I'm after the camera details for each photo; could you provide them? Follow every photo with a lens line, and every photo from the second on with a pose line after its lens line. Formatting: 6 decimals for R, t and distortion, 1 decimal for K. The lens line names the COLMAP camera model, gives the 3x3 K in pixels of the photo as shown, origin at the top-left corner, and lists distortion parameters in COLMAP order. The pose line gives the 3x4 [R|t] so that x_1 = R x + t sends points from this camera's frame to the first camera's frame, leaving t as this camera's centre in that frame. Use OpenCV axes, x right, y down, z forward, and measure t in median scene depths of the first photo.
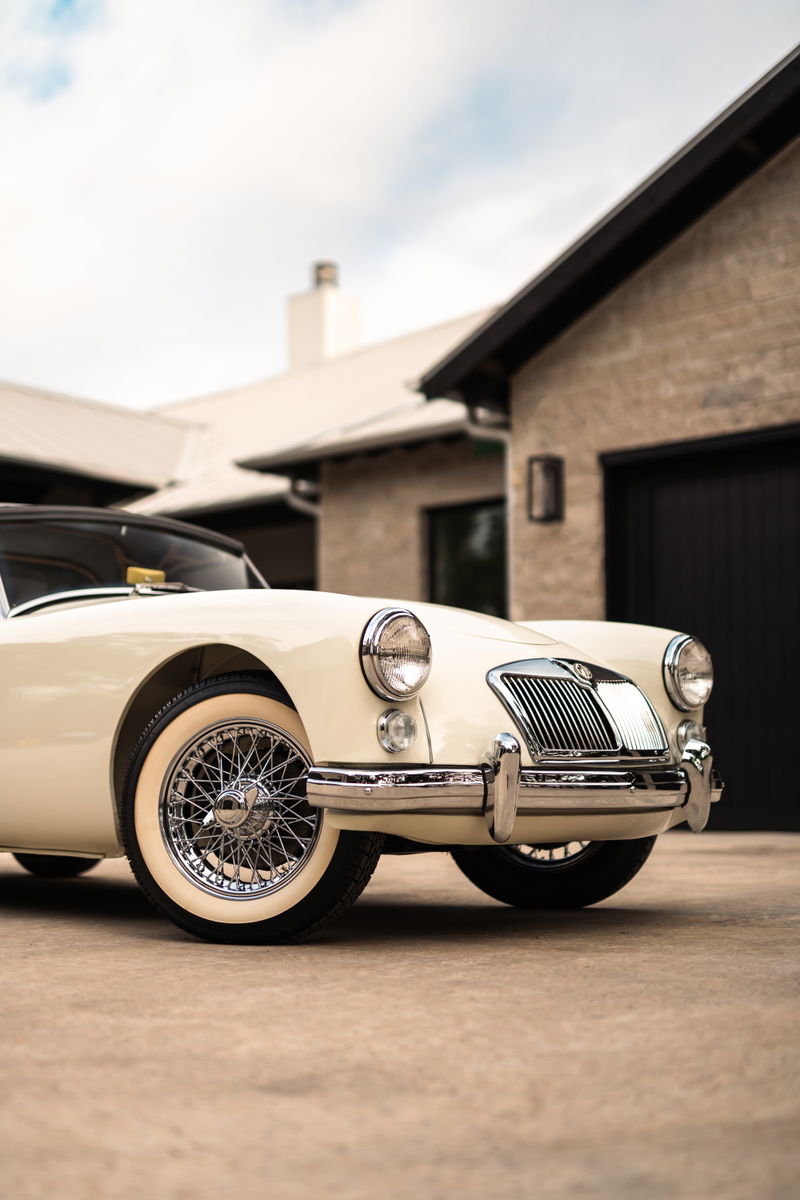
lens RADIAL K [[1707.9, 0, 400.6], [0, 1707.9, 716.1], [0, 0, 1]] dist [-0.011540, 0.014699]
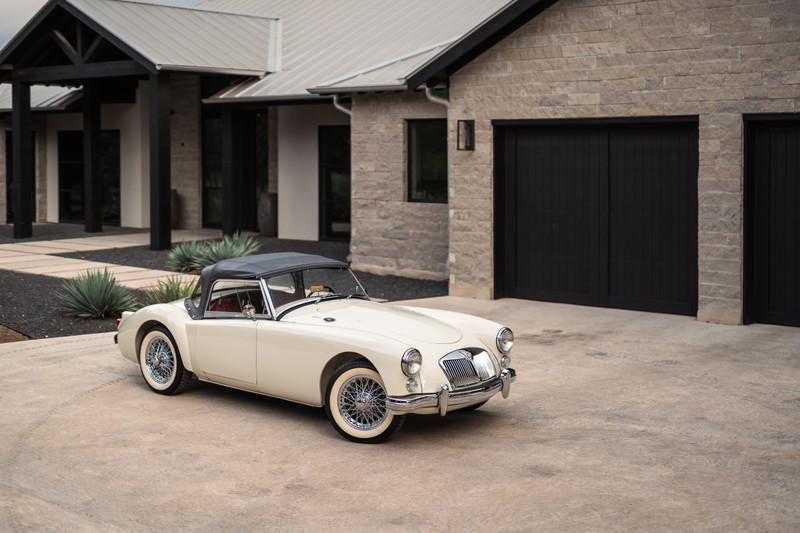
lens RADIAL K [[1133.9, 0, 399.8], [0, 1133.9, 185.7], [0, 0, 1]] dist [0.012651, 0.005016]
pose [[0.999815, 0.001018, 0.019230, -0.023998], [-0.002463, 0.997159, 0.075290, -0.190810], [-0.019099, -0.075324, 0.996976, -0.414925]]
